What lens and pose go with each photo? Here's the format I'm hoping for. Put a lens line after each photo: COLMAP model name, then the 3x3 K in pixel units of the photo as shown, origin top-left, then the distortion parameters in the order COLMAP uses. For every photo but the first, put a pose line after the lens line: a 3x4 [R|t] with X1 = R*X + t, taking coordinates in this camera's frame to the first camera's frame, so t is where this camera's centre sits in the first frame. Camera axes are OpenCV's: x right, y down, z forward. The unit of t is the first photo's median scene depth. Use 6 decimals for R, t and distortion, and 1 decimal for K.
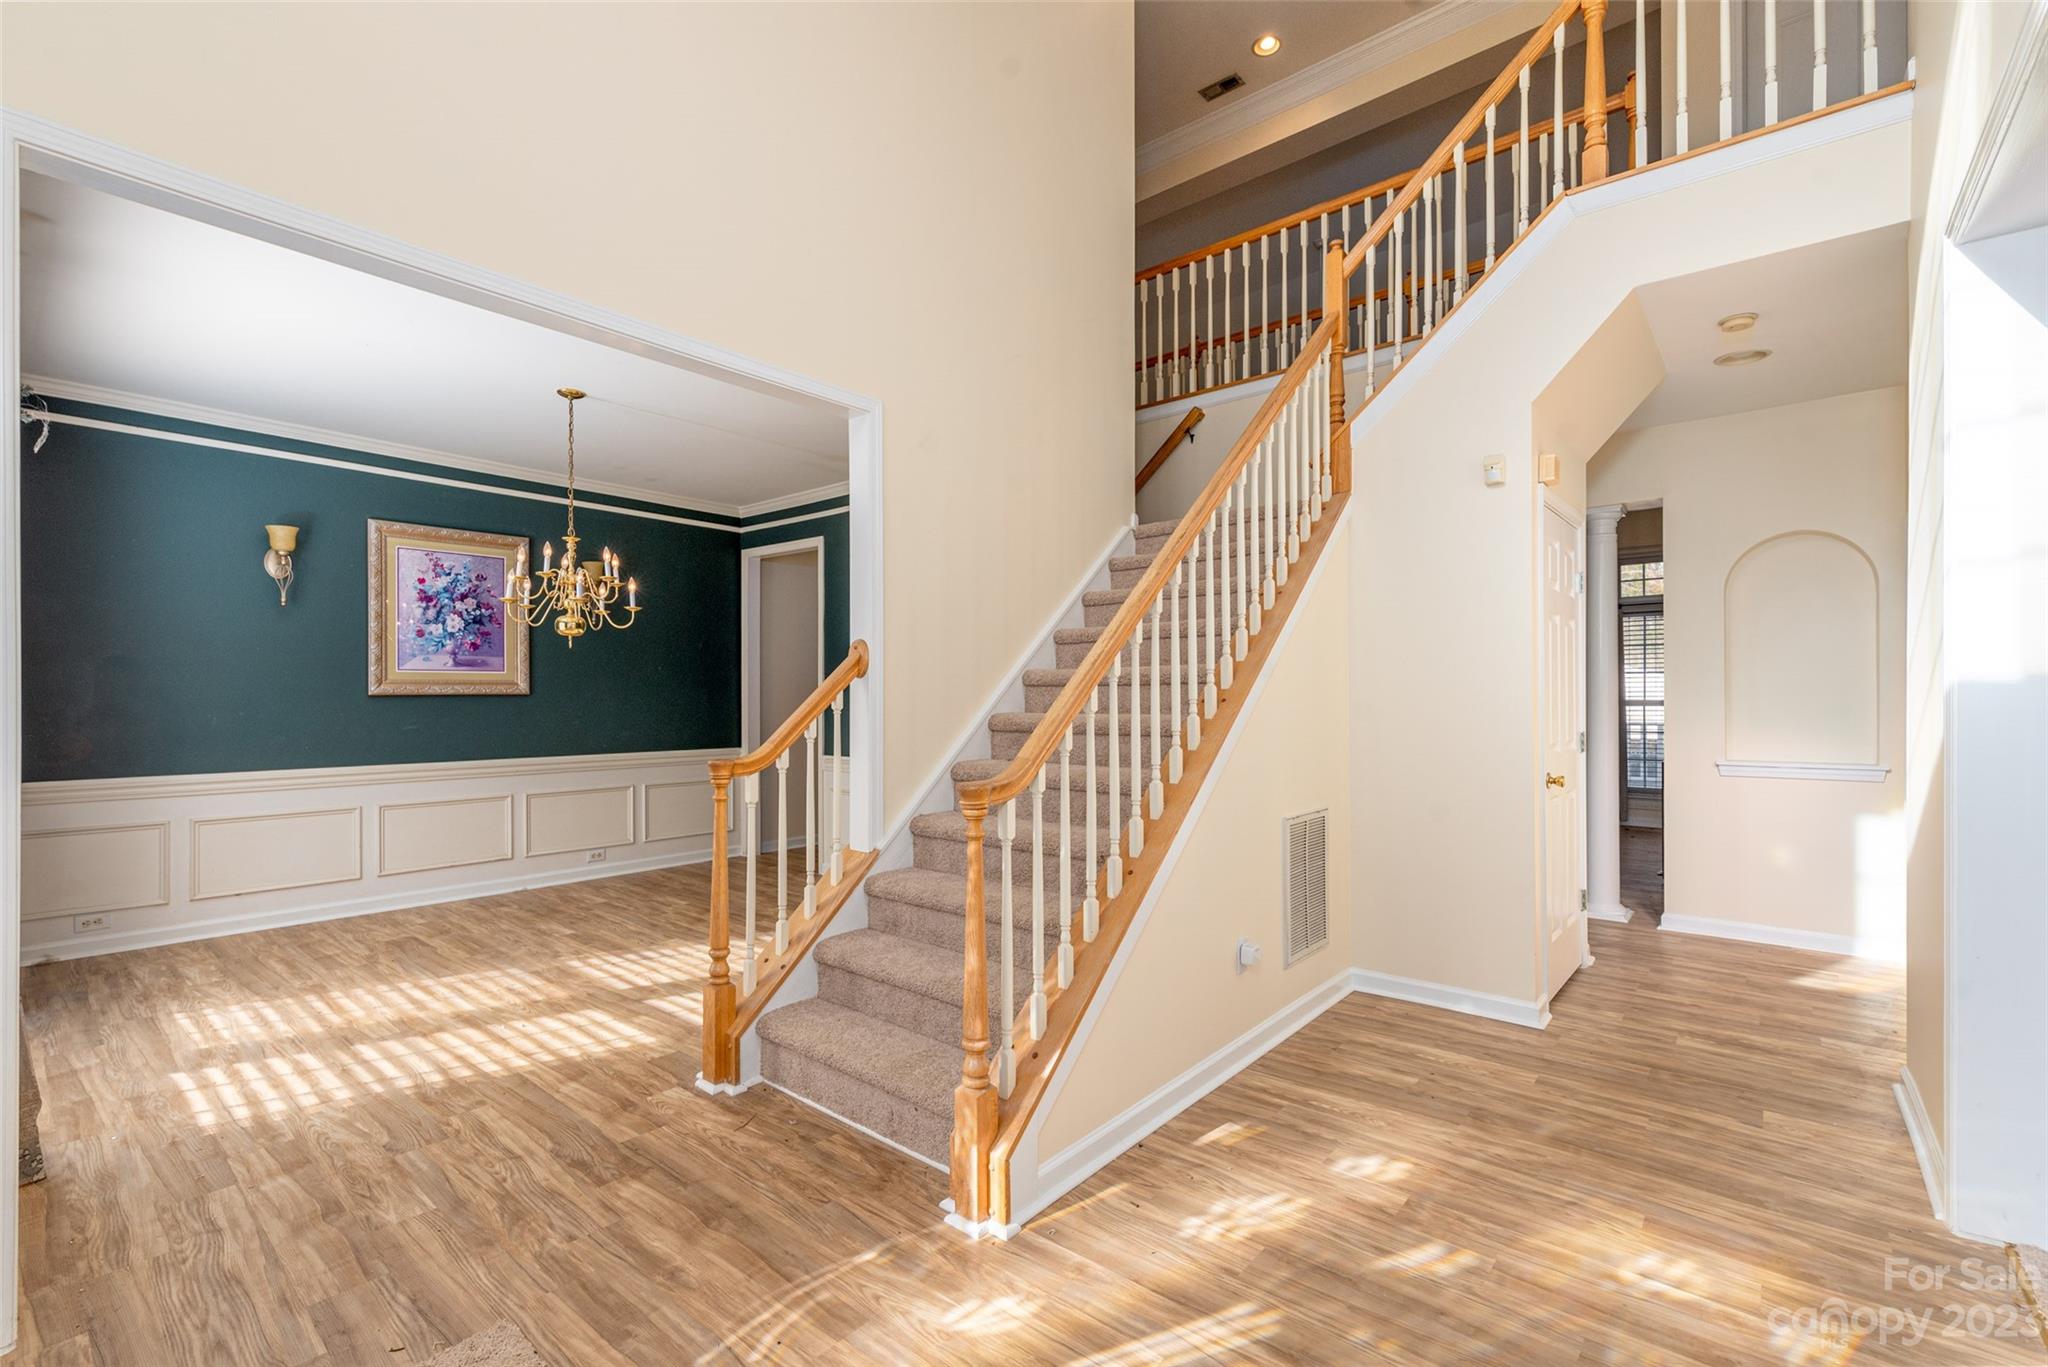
lens RADIAL K [[892.3, 0, 1006.2], [0, 892.3, 693.0], [0, 0, 1]] dist [0.002481, 0.000017]
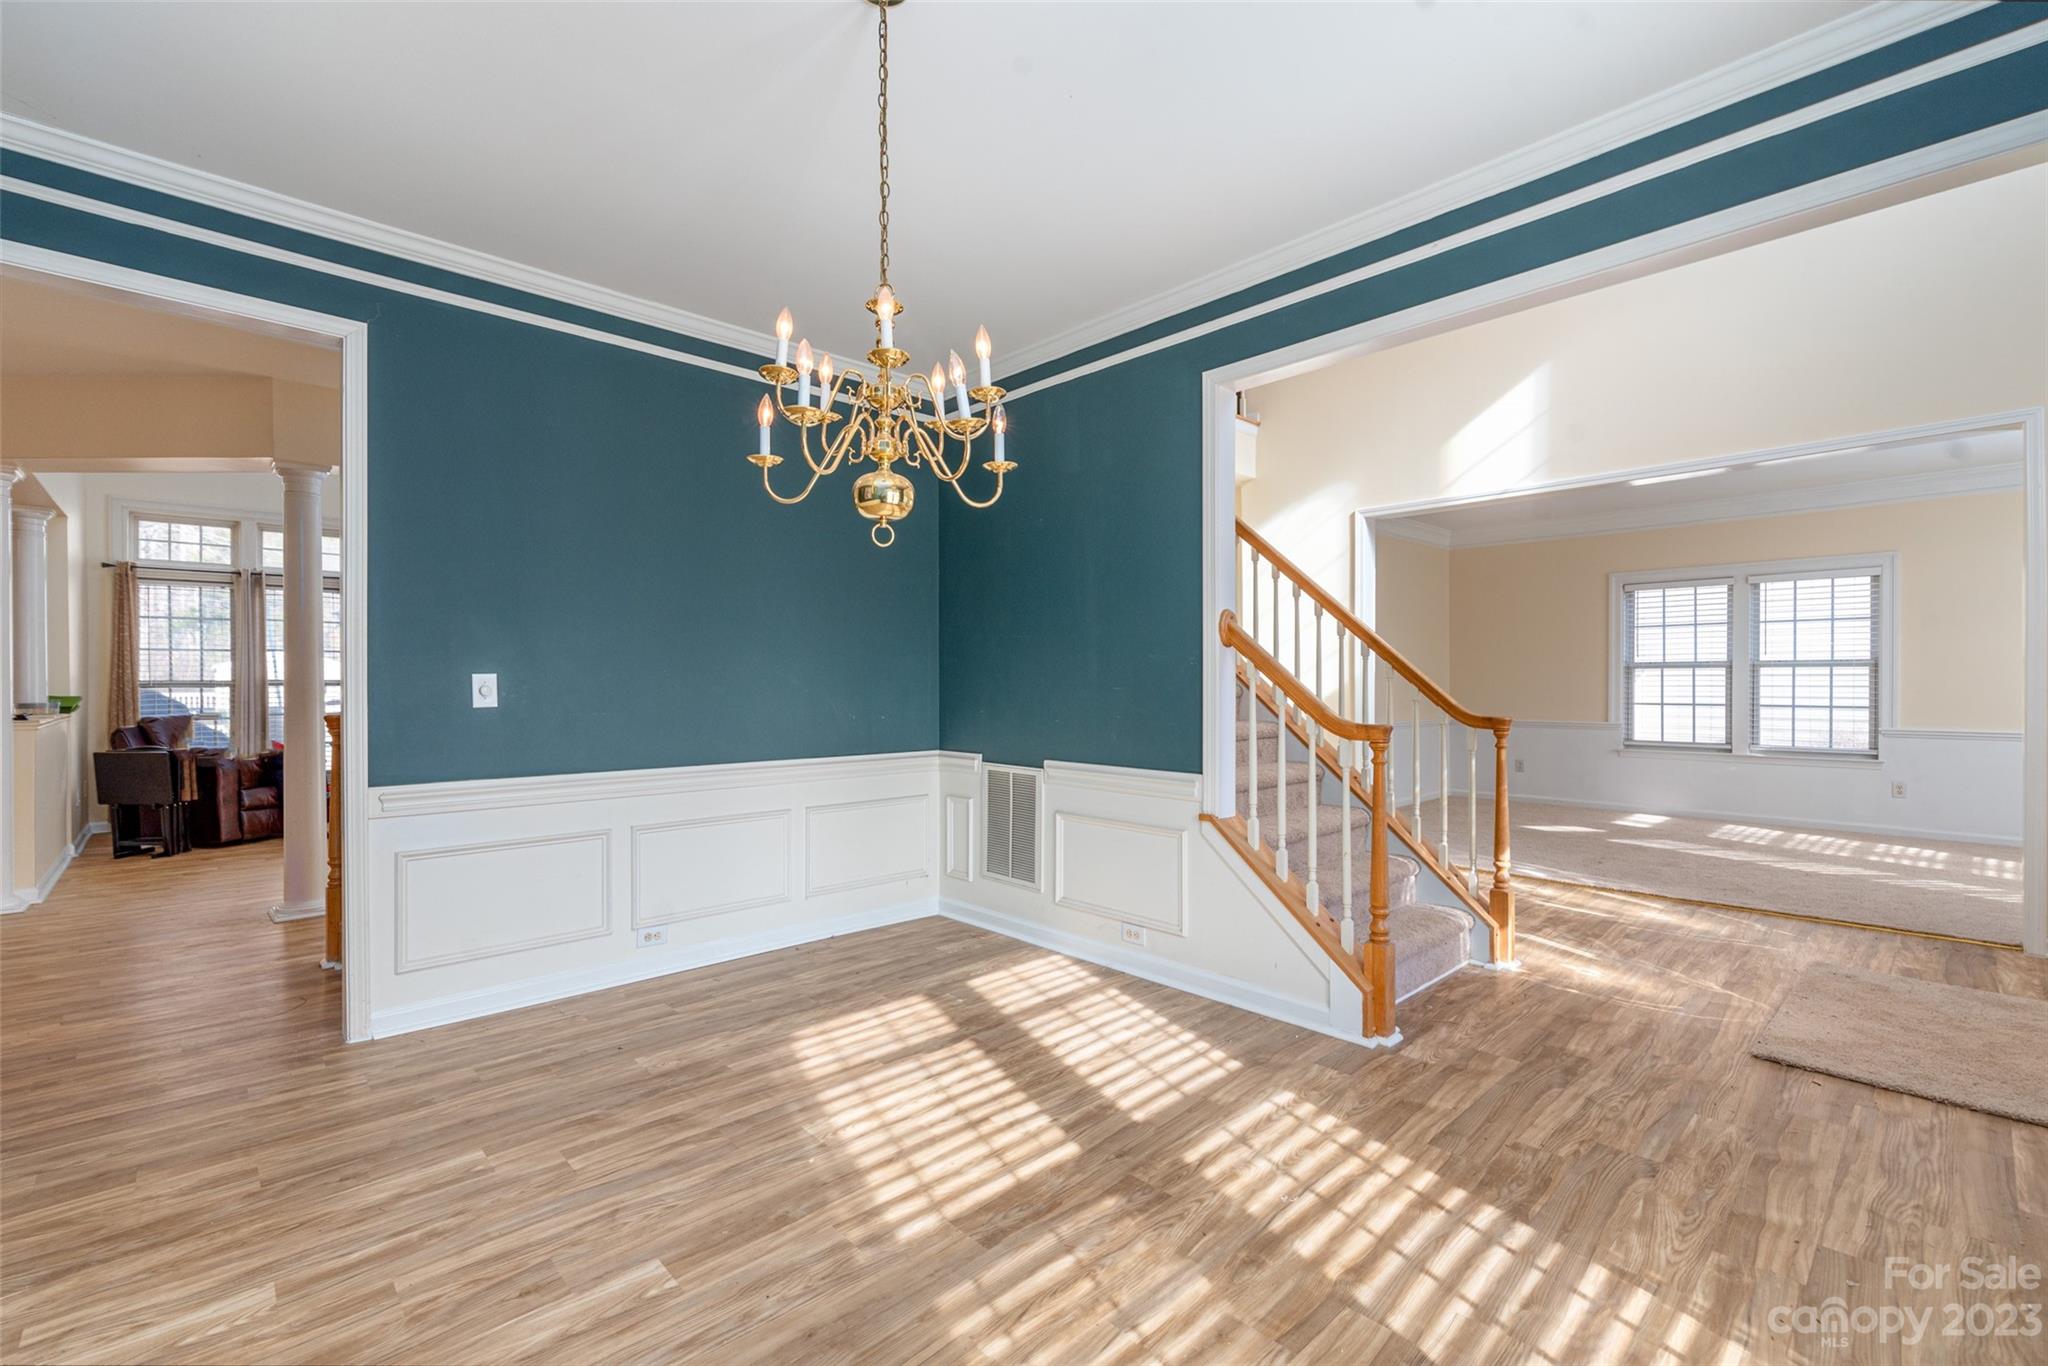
lens RADIAL K [[892.3, 0, 1023.4], [0, 892.3, 677.6], [0, 0, 1]] dist [0.002481, 0.000017]
pose [[0.094821, 0.006065, 0.995476, -0.773677], [-0.003687, 0.999977, -0.005741, 0.015518], [-0.995487, -0.003126, 0.094841, 0.729975]]
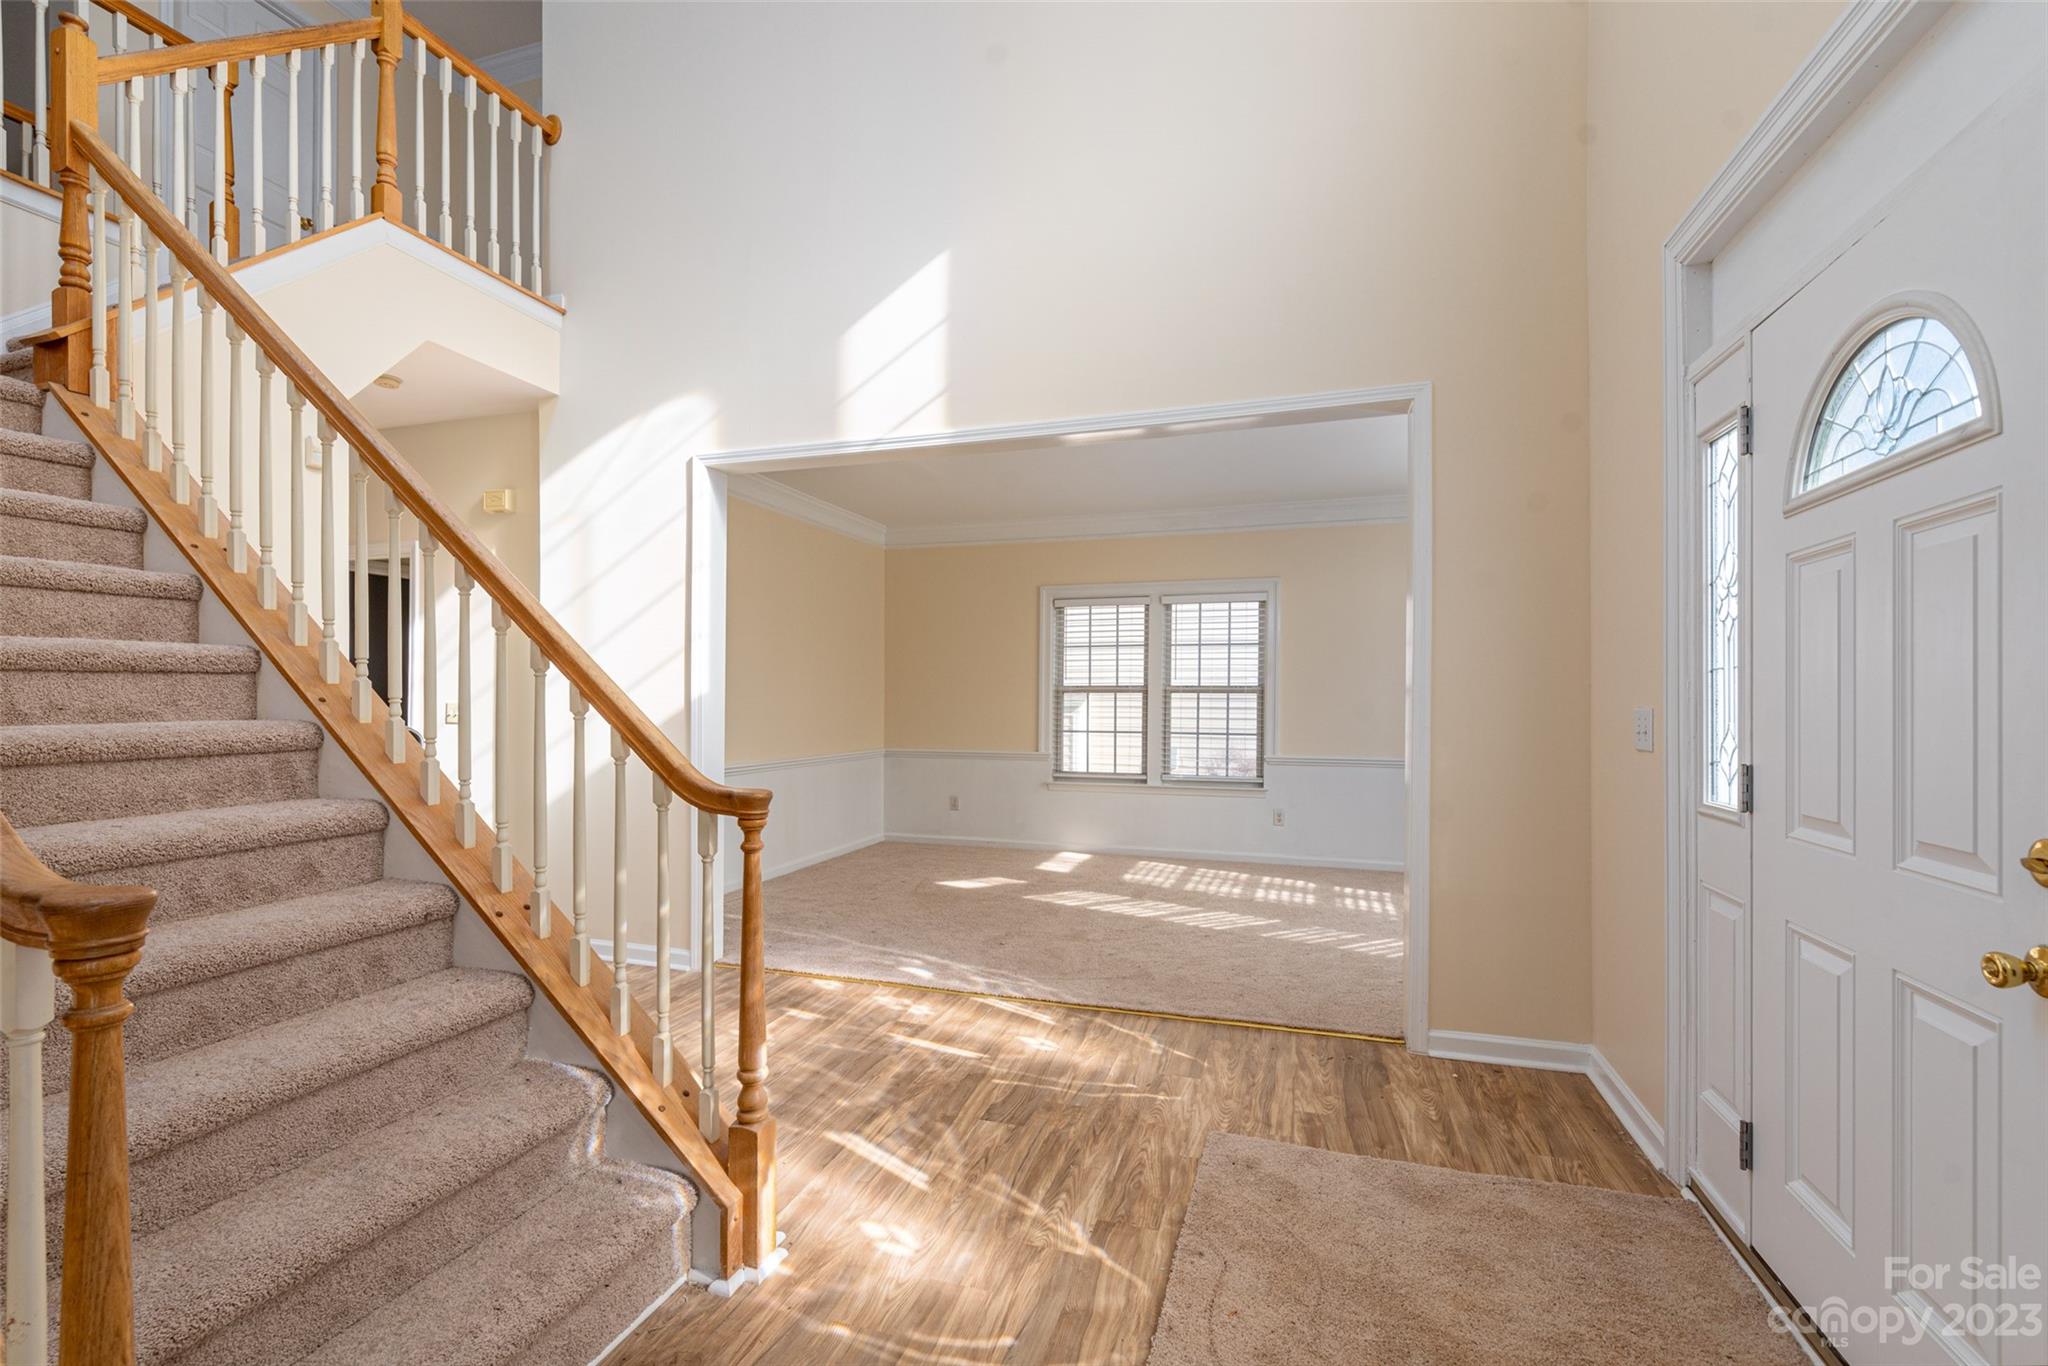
lens RADIAL K [[892.3, 0, 1024.2], [0, 892.3, 696.0], [0, 0, 1]] dist [0.002481, 0.000017]
pose [[-0.406303, 0.003147, 0.913733, -0.397081], [-0.007937, 0.999944, -0.006973, 0.002804], [-0.913704, -0.010085, -0.406255, 0.454767]]
